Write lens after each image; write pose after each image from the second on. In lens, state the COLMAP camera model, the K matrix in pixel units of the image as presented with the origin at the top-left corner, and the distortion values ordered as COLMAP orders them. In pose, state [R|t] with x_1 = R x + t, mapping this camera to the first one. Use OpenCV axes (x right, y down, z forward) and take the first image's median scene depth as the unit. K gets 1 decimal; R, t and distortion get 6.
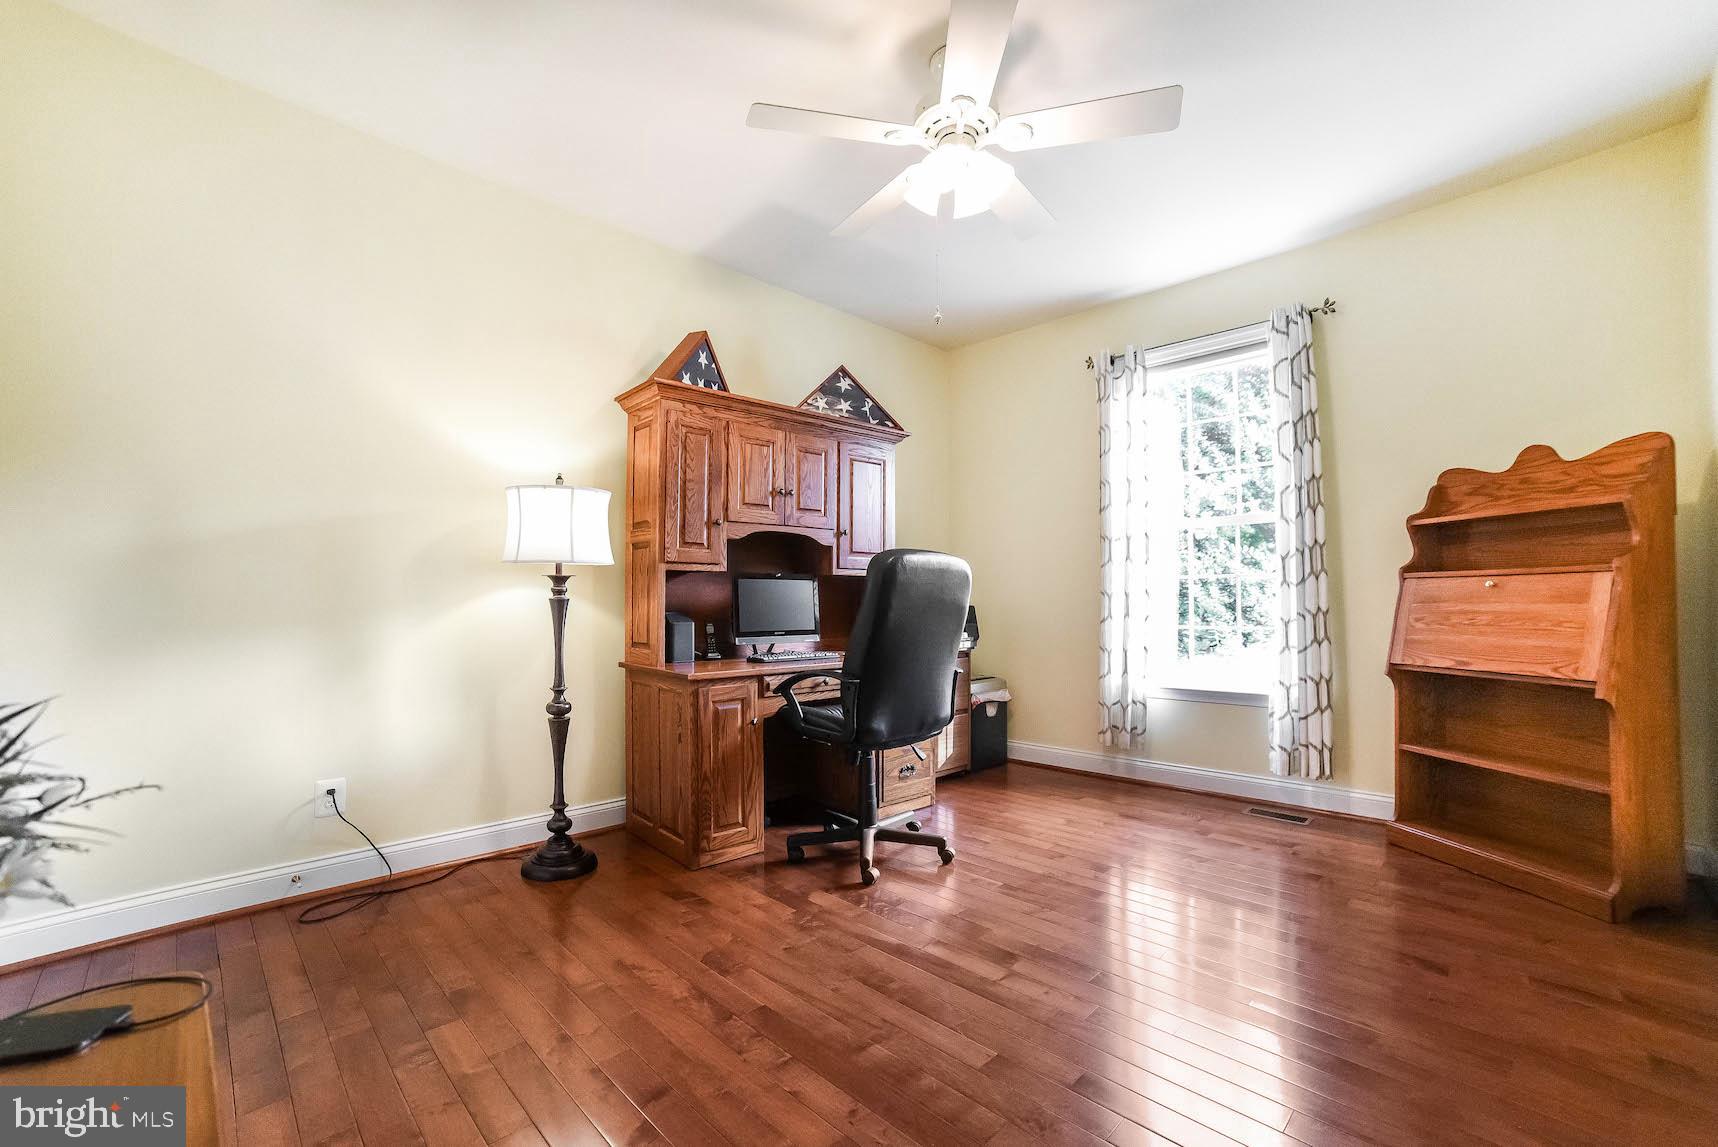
lens RADIAL K [[703.8, 0, 859.1], [0, 703.8, 590.2], [0, 0, 1]] dist [-0.090560, 0.038629]
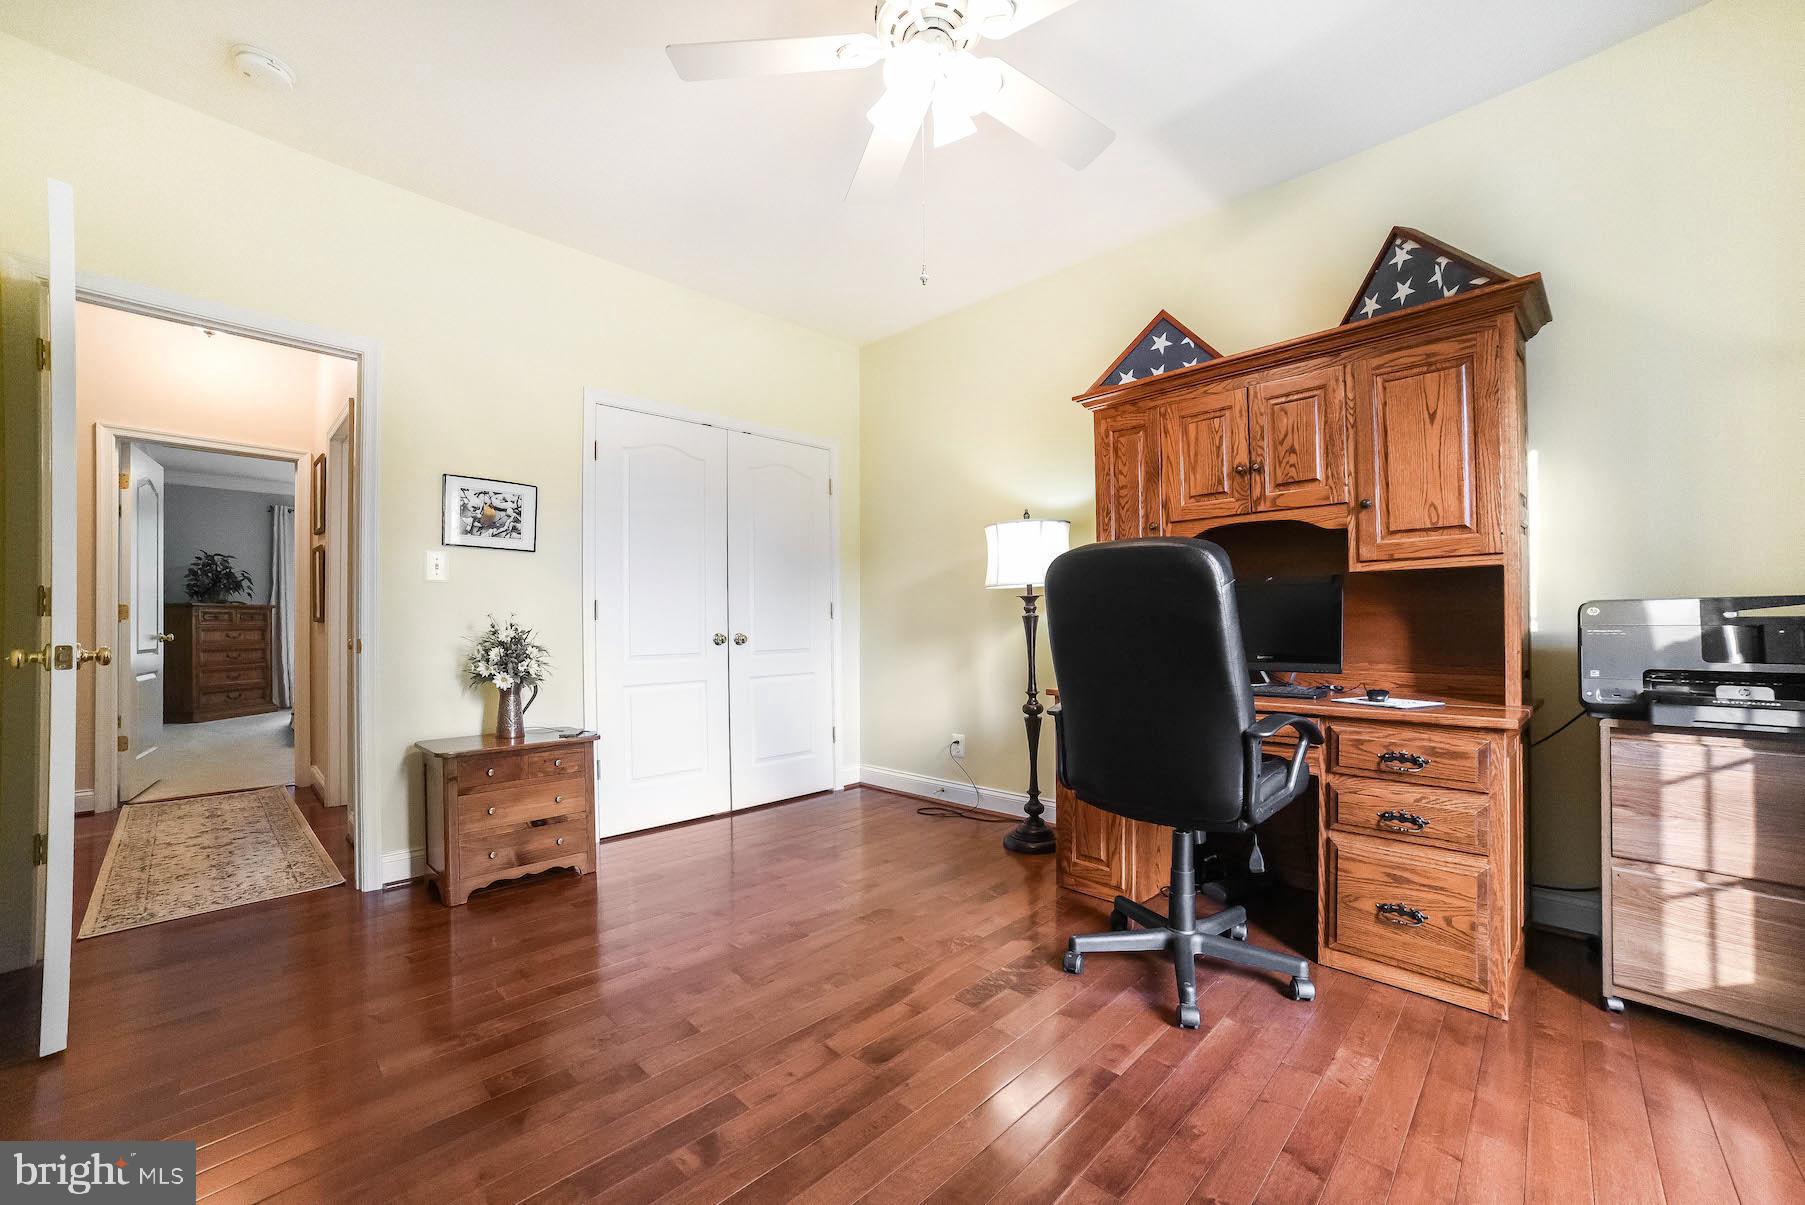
lens RADIAL K [[699.5, 0, 894.4], [0, 699.5, 616.5], [0, 0, 1]] dist [-0.078660, 0.025637]
pose [[0.028595, -0.005709, -0.999575, 0.673271], [0.026891, 0.999626, -0.004940, 0.012180], [0.999229, -0.026739, 0.028738, 0.664367]]
